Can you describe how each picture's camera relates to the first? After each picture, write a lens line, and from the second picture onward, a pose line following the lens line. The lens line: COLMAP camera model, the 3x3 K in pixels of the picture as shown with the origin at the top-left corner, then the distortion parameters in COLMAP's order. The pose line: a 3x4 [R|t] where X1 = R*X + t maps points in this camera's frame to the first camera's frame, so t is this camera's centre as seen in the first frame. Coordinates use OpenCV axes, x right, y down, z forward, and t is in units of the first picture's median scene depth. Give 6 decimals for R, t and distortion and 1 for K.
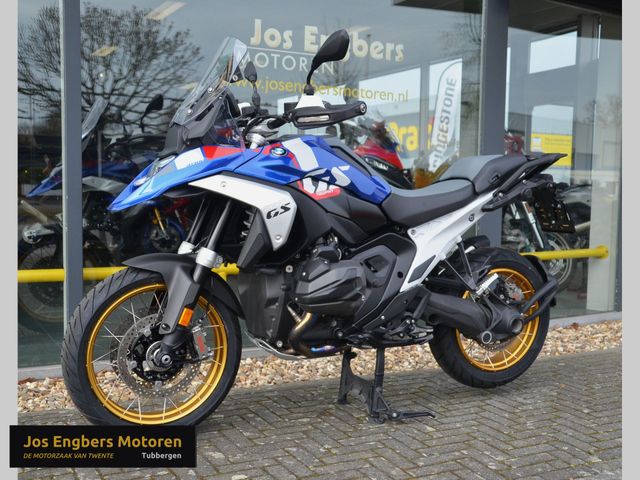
lens RADIAL K [[745.3, 0, 323.9], [0, 745.3, 237.0], [0, 0, 1]] dist [0.008443, 0.033194]
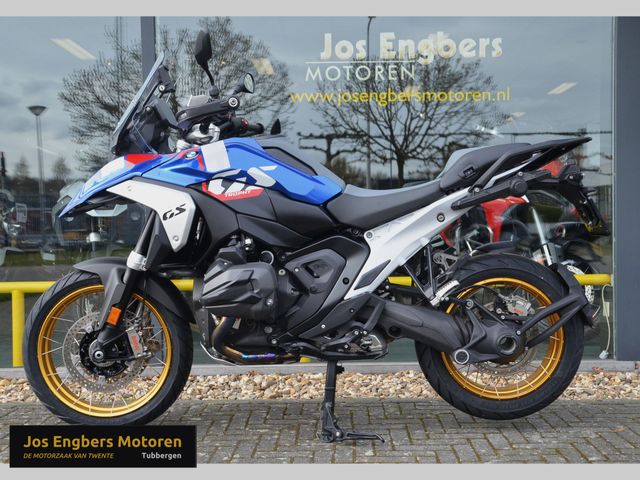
lens RADIAL K [[745.3, 0, 323.9], [0, 745.3, 237.0], [0, 0, 1]] dist [0.008443, 0.033194]
pose [[0.884279, -0.023151, -0.466384, 0.523328], [0.000166, 0.998786, -0.049264, 0.043137], [0.466958, 0.043486, 0.883209, 0.177037]]
